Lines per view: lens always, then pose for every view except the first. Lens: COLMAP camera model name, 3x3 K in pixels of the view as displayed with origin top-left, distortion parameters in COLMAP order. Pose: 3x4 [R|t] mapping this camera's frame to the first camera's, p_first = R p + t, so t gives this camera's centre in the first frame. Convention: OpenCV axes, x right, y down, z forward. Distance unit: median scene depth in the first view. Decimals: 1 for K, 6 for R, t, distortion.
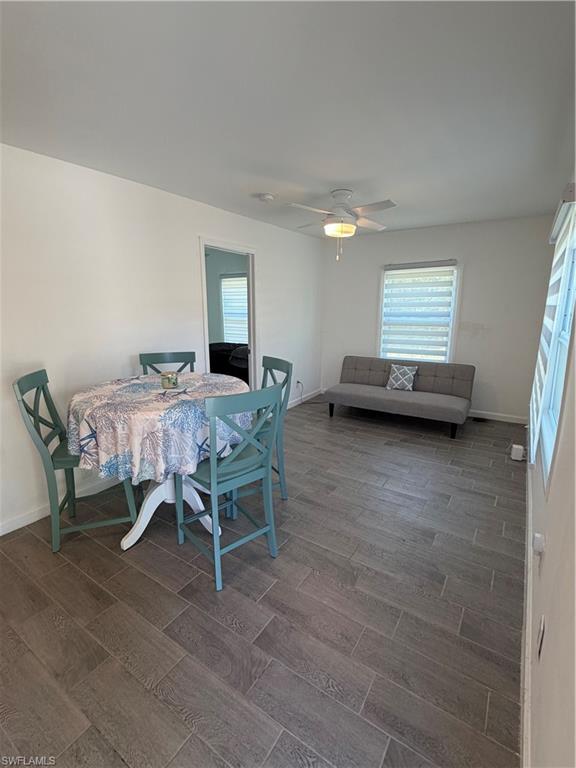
lens RADIAL K [[358.8, 0, 286.9], [0, 358.8, 381.6], [0, 0, 1]] dist [-0.001122, -0.000188]
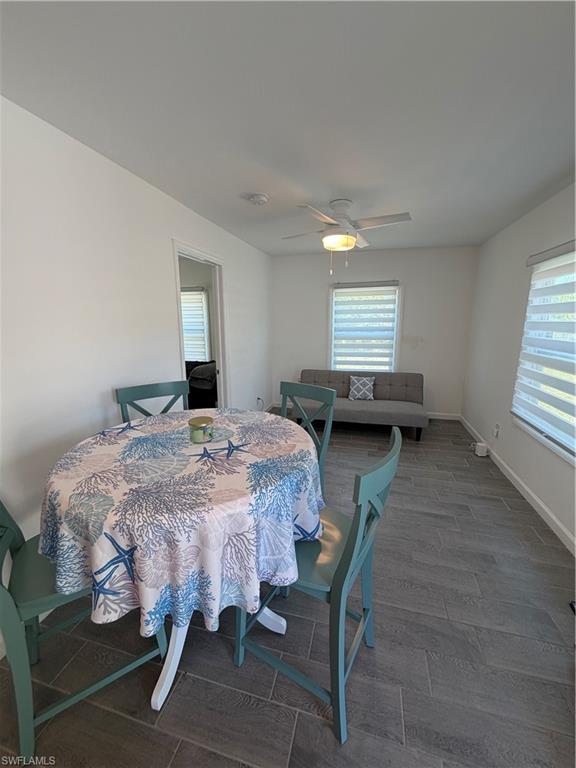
lens RADIAL K [[307.8, 0, 285.2], [0, 307.8, 379.2], [0, 0, 1]] dist [-0.002055, 0.000502]
pose [[0.946761, -0.061923, 0.315926, -0.274865], [0.068097, 0.997642, -0.008531, -0.067010], [-0.314653, 0.029591, 0.948745, 0.291615]]
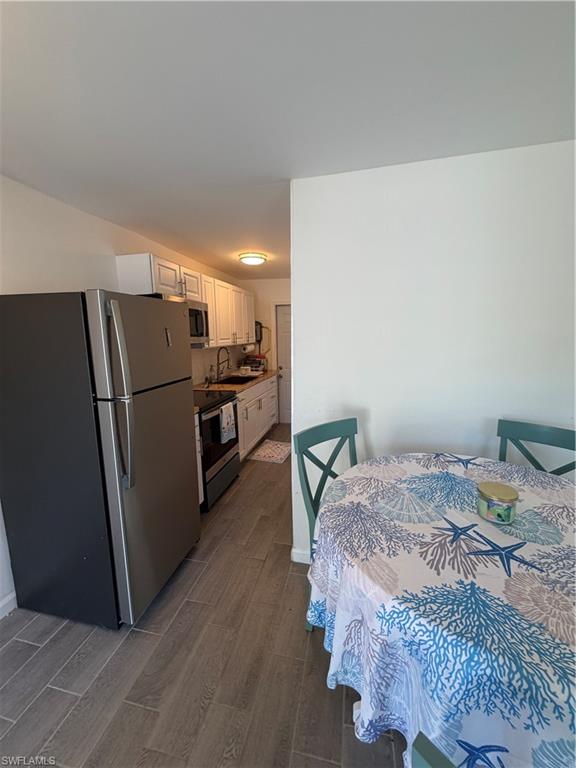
lens RADIAL K [[307.8, 0, 286.5], [0, 307.8, 383.3], [0, 0, 1]] dist [-0.002055, 0.000502]
pose [[0.359712, 0.143303, -0.921993, -0.051609], [-0.179475, 0.980310, 0.082346, -0.113894], [0.915640, 0.135854, 0.378348, 0.433082]]
